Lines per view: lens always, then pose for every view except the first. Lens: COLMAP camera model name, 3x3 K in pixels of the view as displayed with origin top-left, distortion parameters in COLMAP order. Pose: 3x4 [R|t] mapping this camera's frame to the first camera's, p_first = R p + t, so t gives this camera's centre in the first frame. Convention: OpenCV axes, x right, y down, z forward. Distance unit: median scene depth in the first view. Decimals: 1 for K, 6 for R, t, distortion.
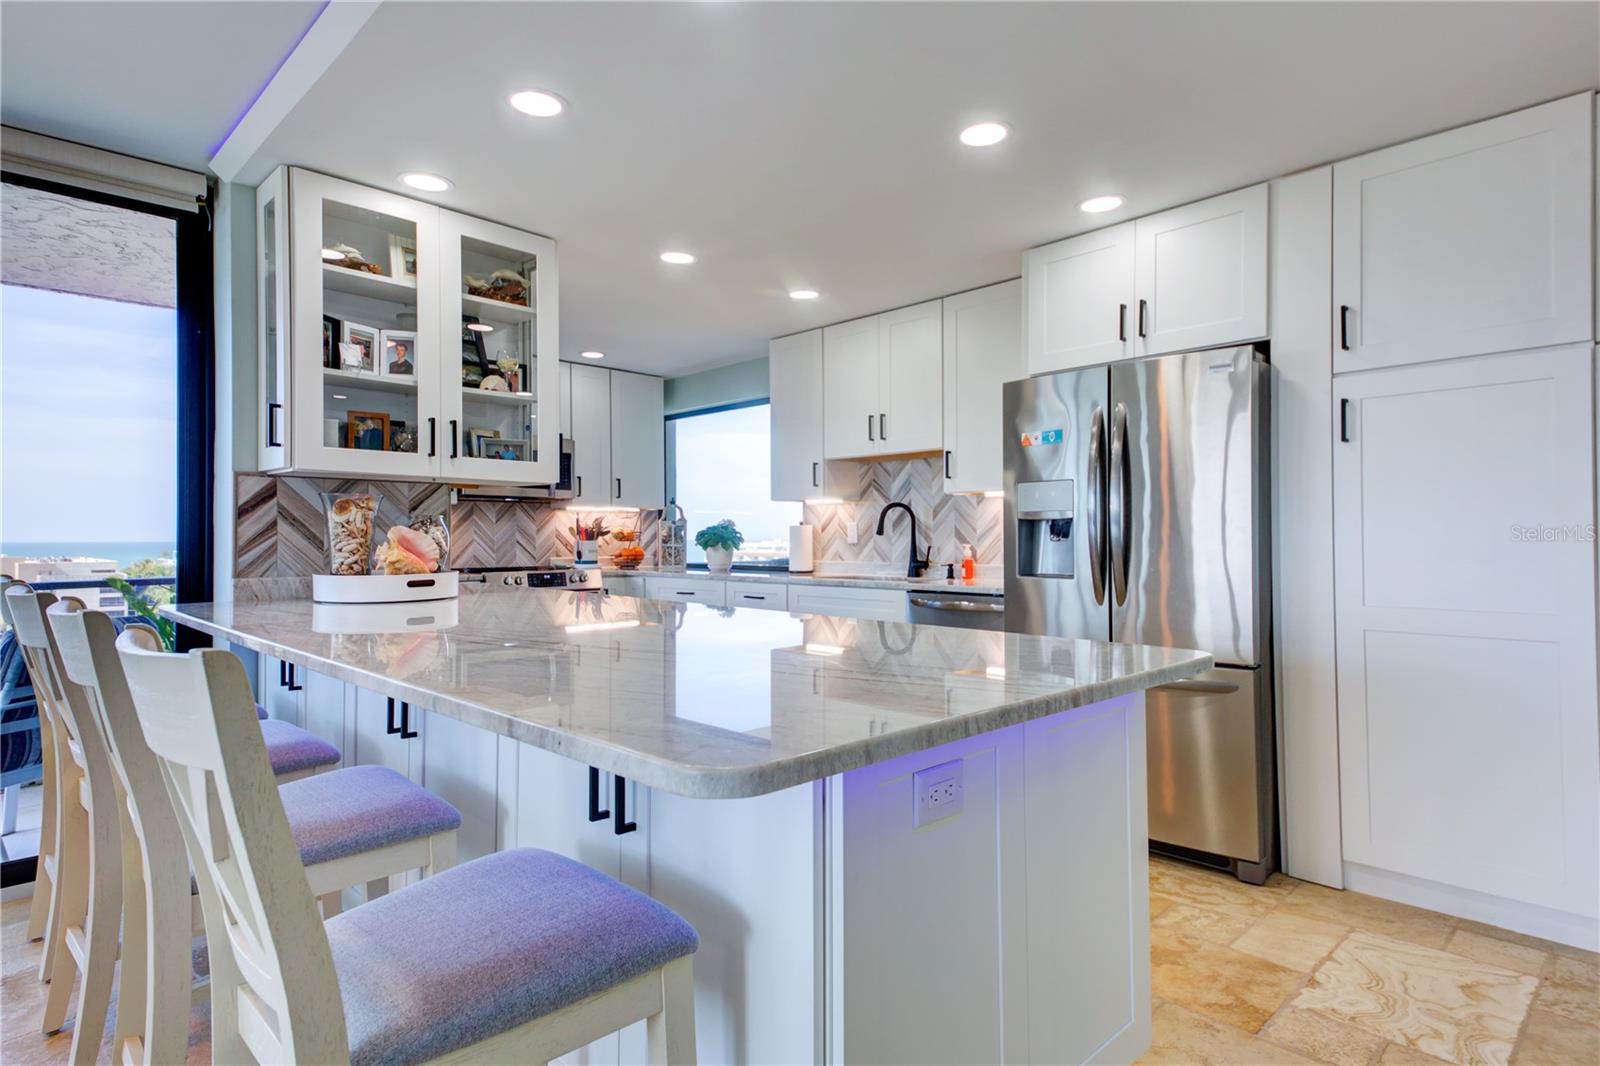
lens RADIAL K [[835.3, 0, 805.5], [0, 835.3, 530.7], [0, 0, 1]] dist [0.050566, -0.003574]
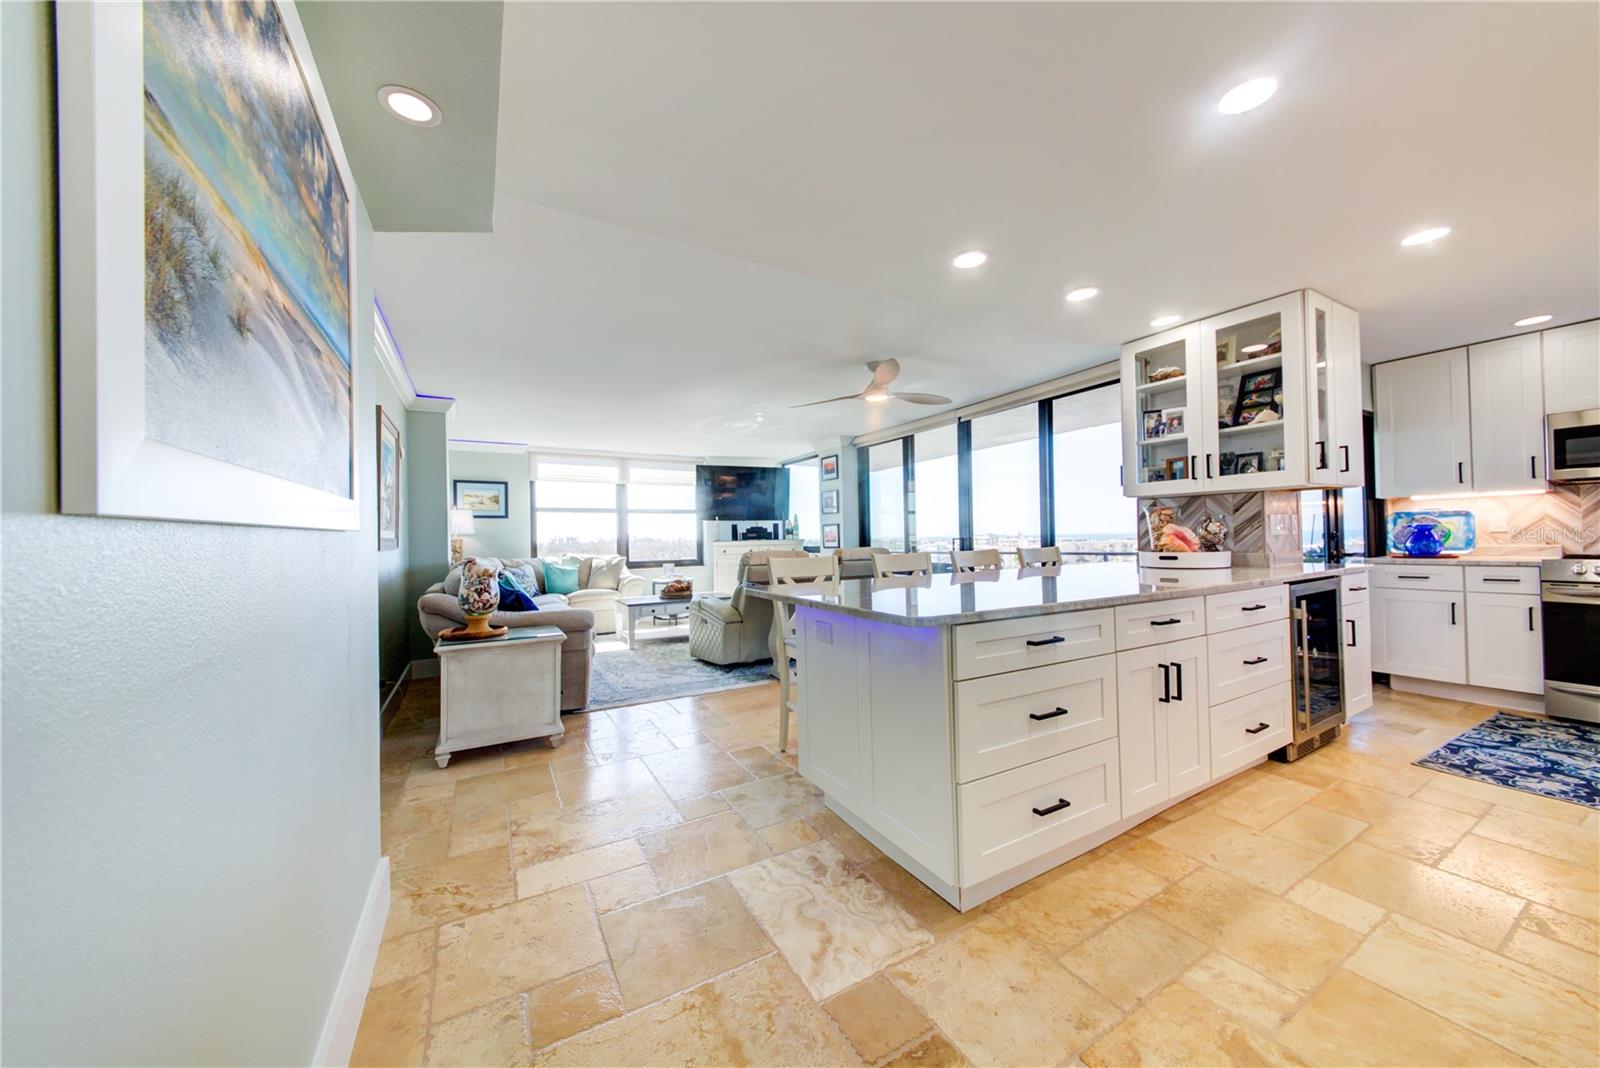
lens RADIAL K [[555.7, 0, 810.2], [0, 555.7, 530.2], [0, 0, 1]] dist [0.022153, -0.006515]
pose [[-0.256624, -0.007726, -0.966481, 0.744128], [0.027544, 0.999503, -0.015304, 0.004128], [0.966119, -0.030548, -0.256283, 0.544258]]
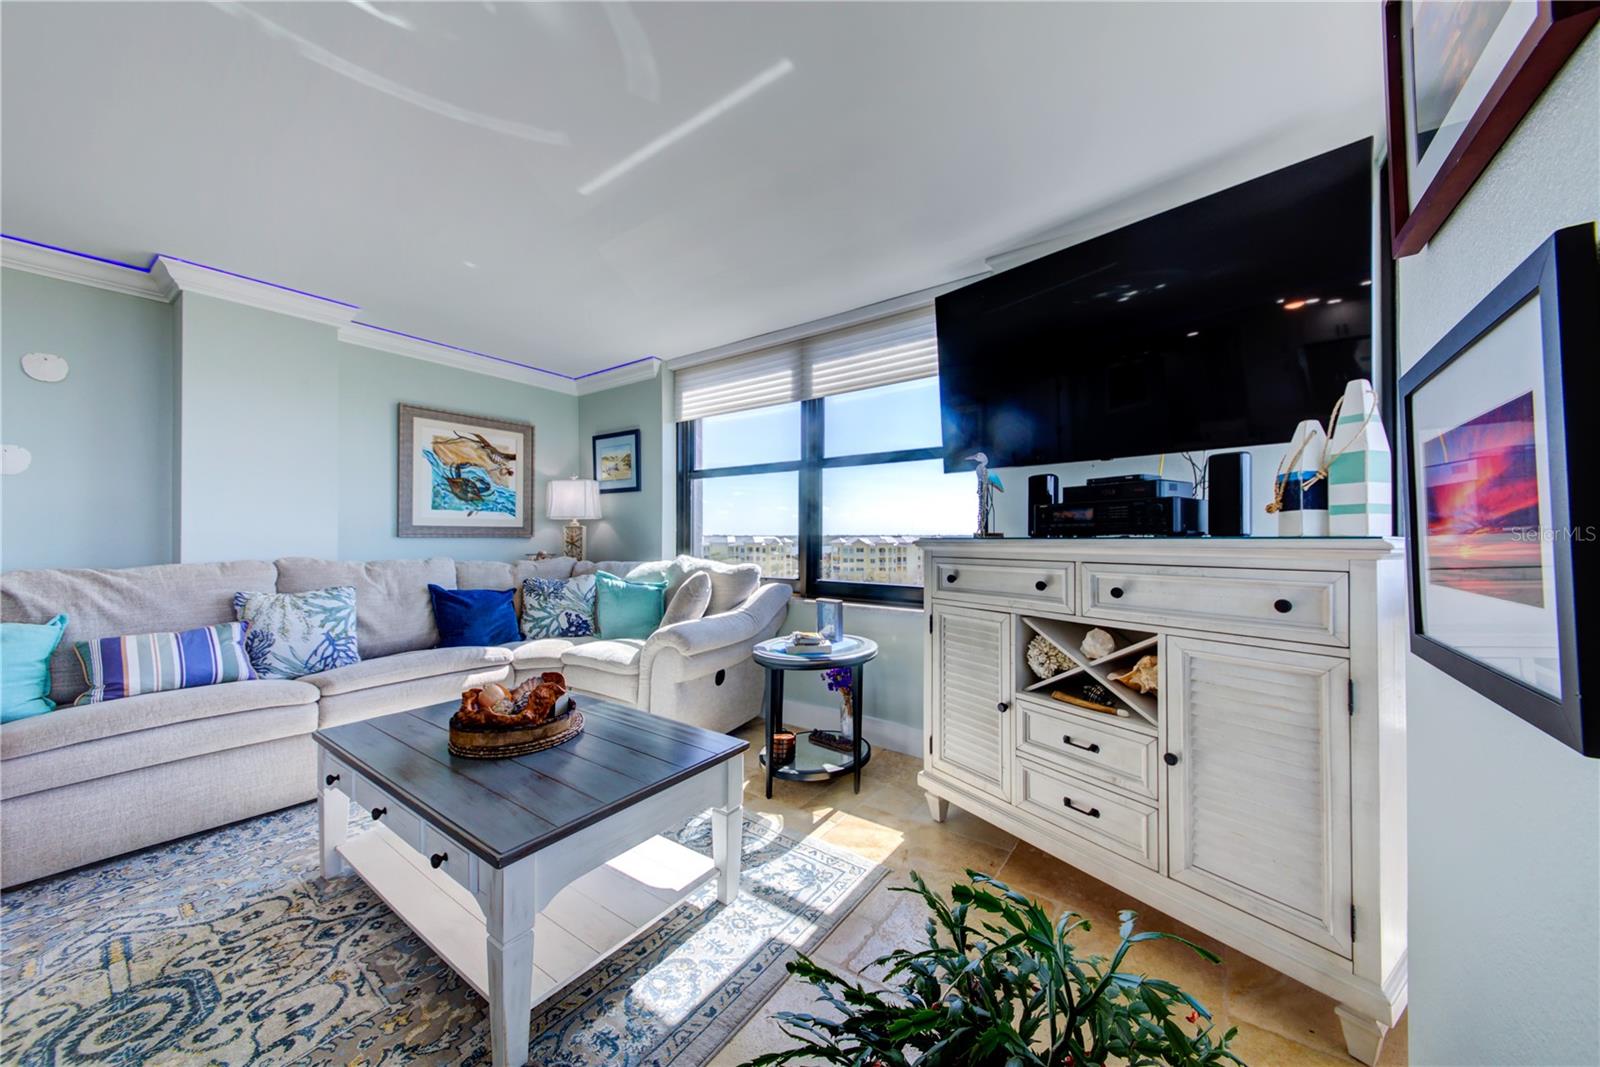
lens RADIAL K [[555.7, 0, 804.8], [0, 555.7, 527.3], [0, 0, 1]] dist [0.022153, -0.006515]
pose [[-0.988122, 0.005436, -0.153574, -1.307202], [0.008455, 0.999784, -0.019008, 0.002164], [0.153438, -0.020081, -0.987954, 0.162056]]
